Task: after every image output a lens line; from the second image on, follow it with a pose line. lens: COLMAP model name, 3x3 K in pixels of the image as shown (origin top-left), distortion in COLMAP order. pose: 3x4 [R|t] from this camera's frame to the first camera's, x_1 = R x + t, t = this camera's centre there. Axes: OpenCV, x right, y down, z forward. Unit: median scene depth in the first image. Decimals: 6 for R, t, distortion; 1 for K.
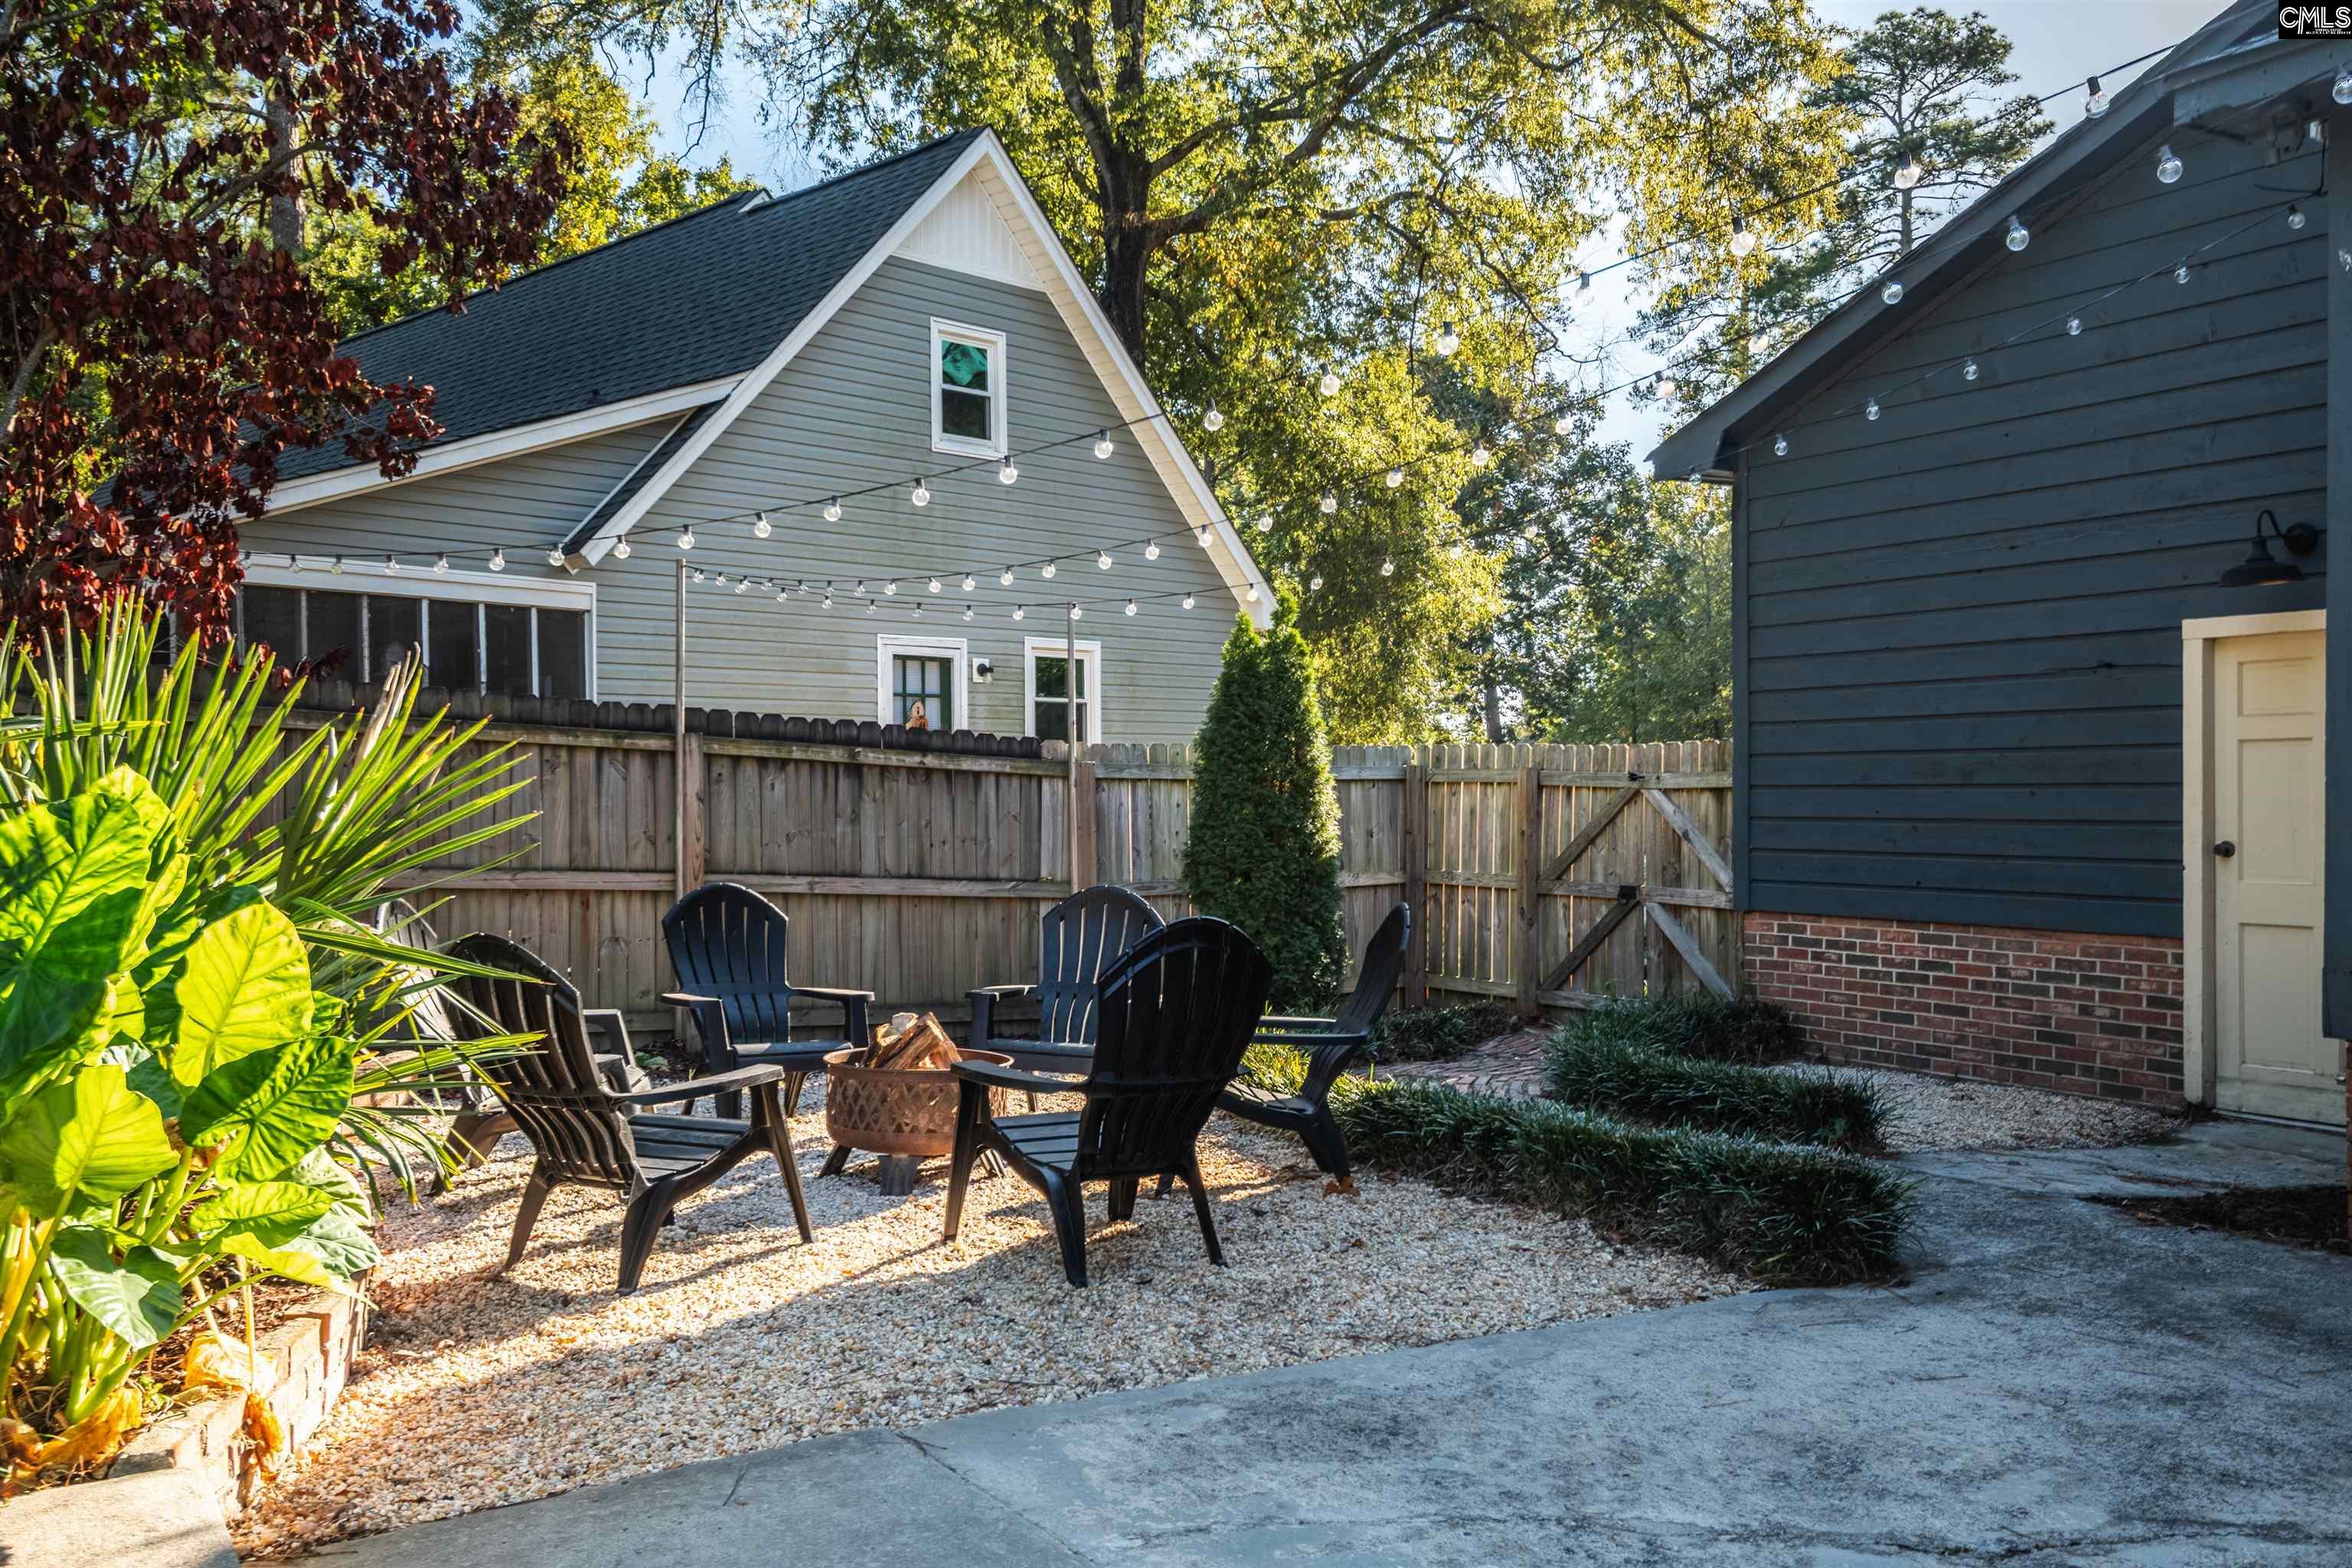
lens RADIAL K [[1783.2, 0, 1176.0], [0, 1783.2, 784.0], [0, 0, 1]] dist [0.034888, 0.000011]
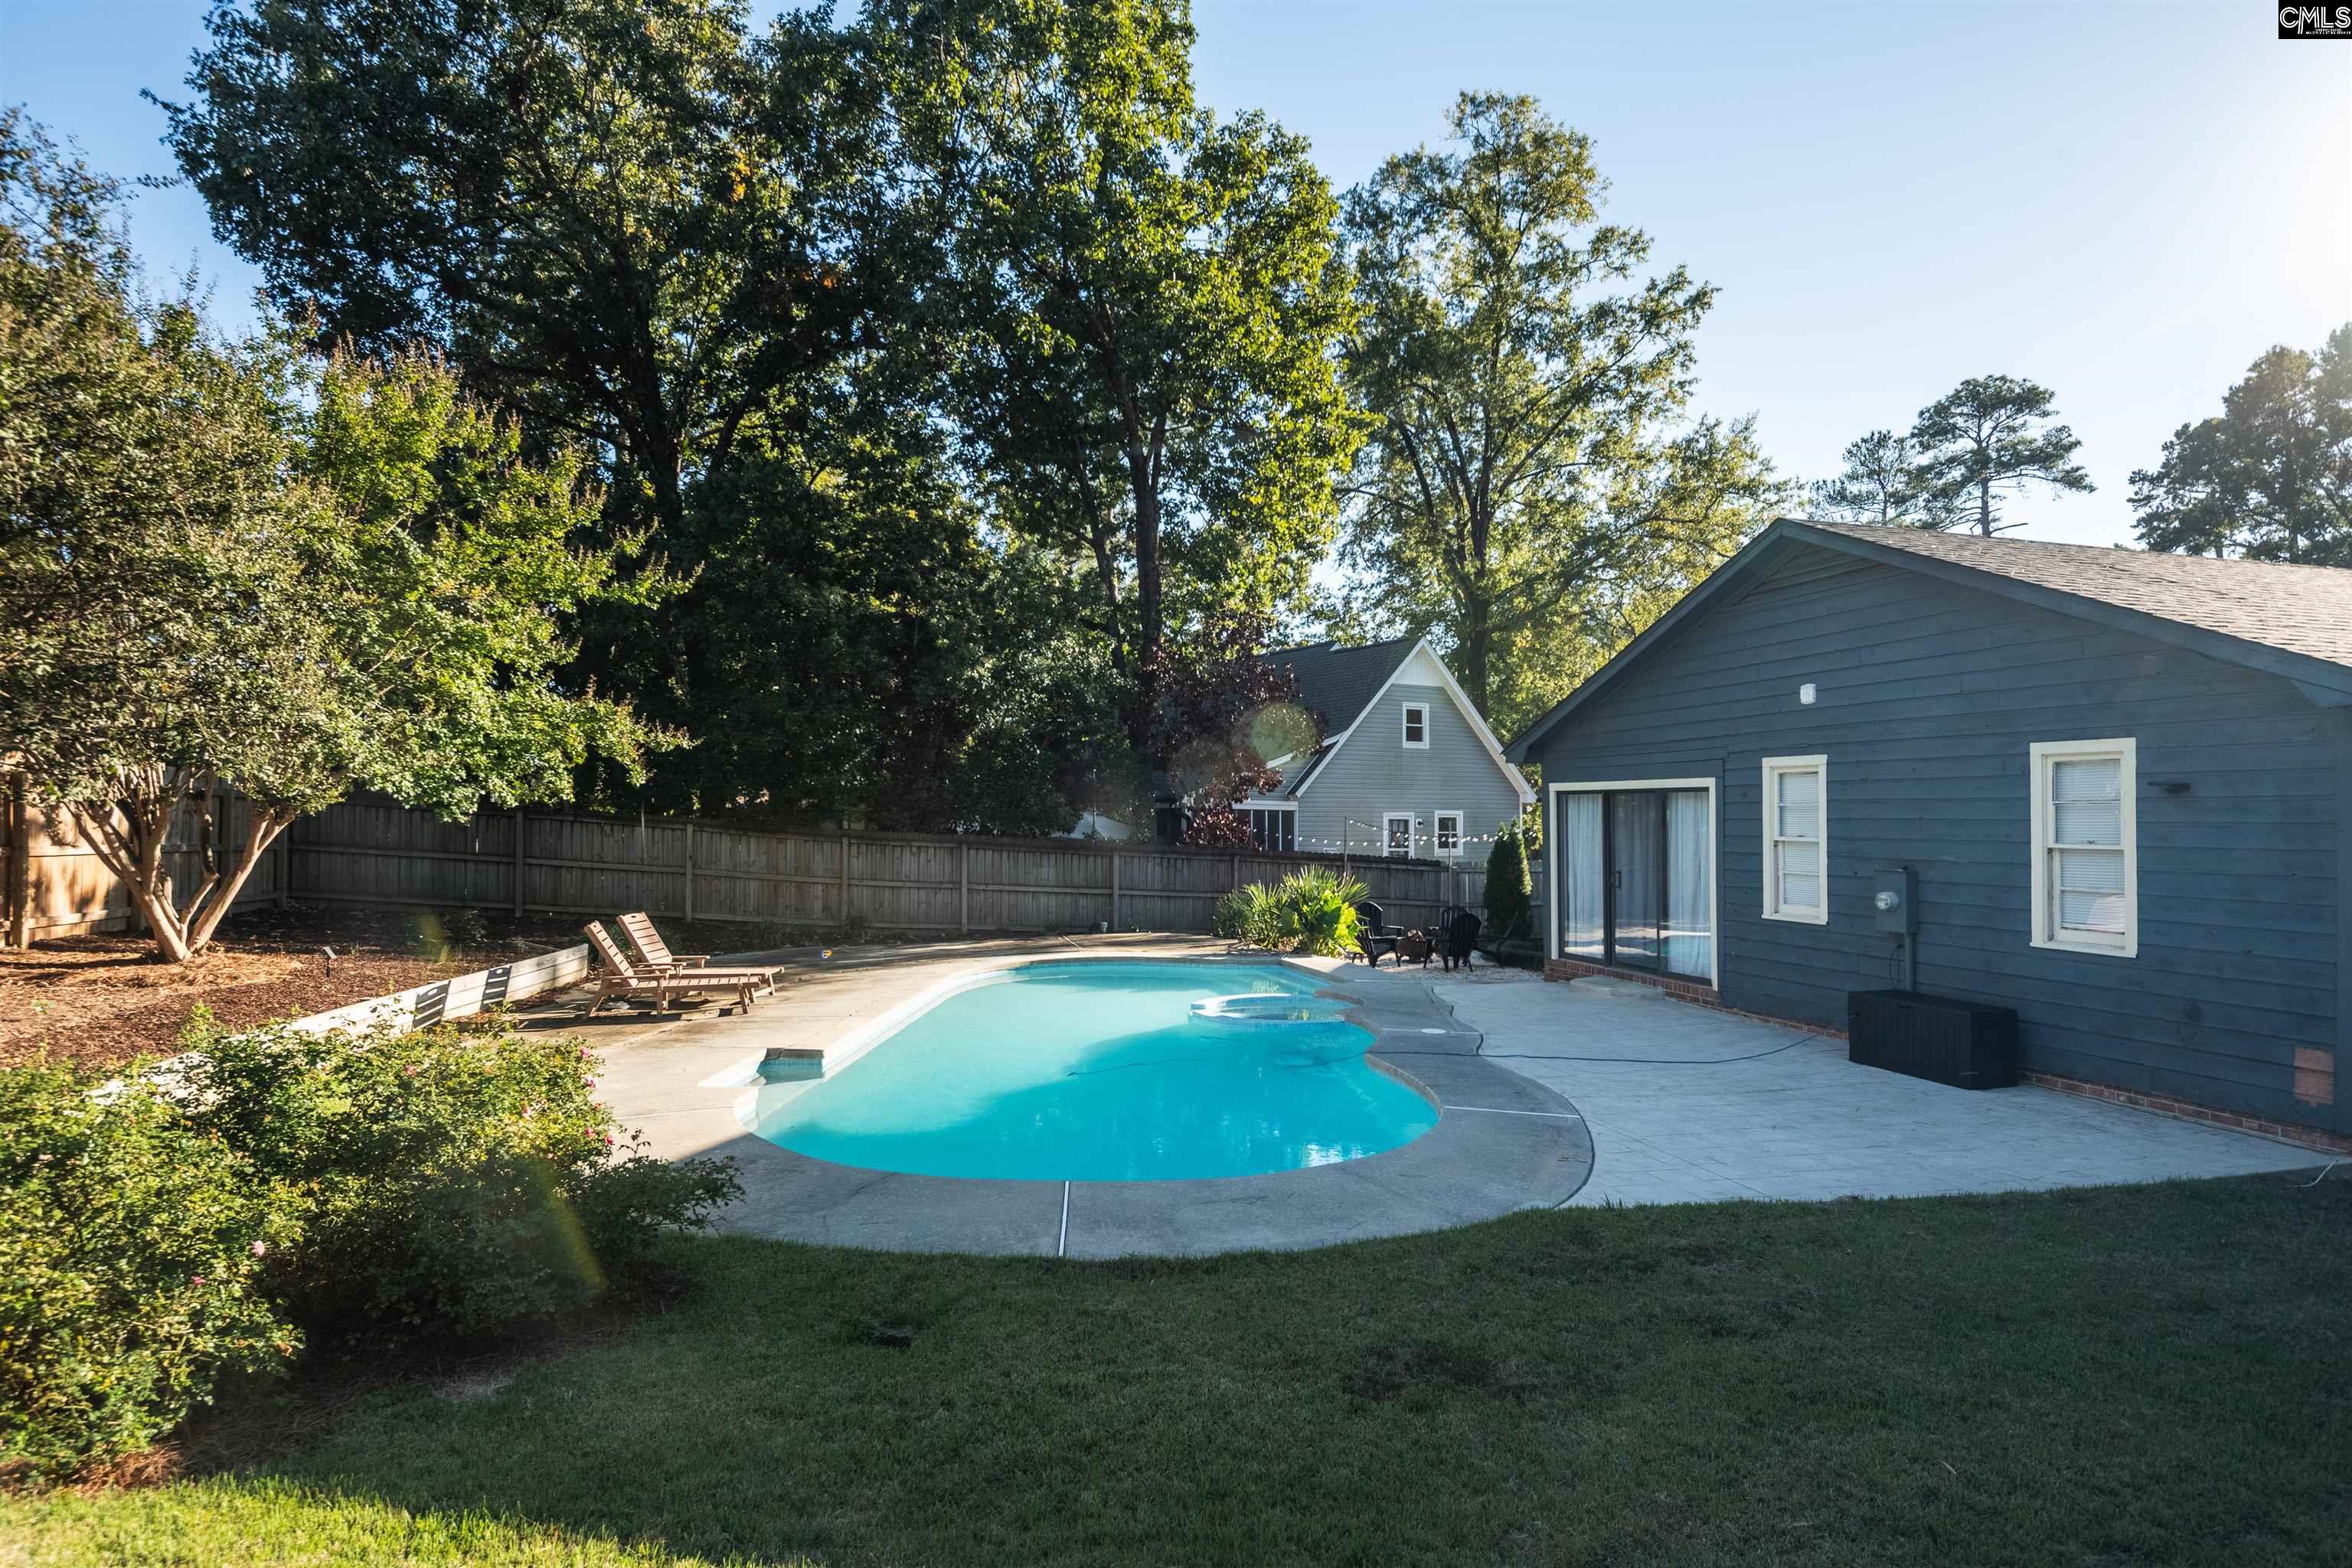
lens RADIAL K [[1331.9, 0, 1176.0], [0, 1331.9, 784.0], [0, 0, 1]] dist [-0.024431, 0.000101]
pose [[0.964069, 0.010128, -0.265459, 0.131451], [-0.016604, 0.999616, -0.022163, -0.123398], [0.265133, 0.025775, 0.963867, -1.890500]]
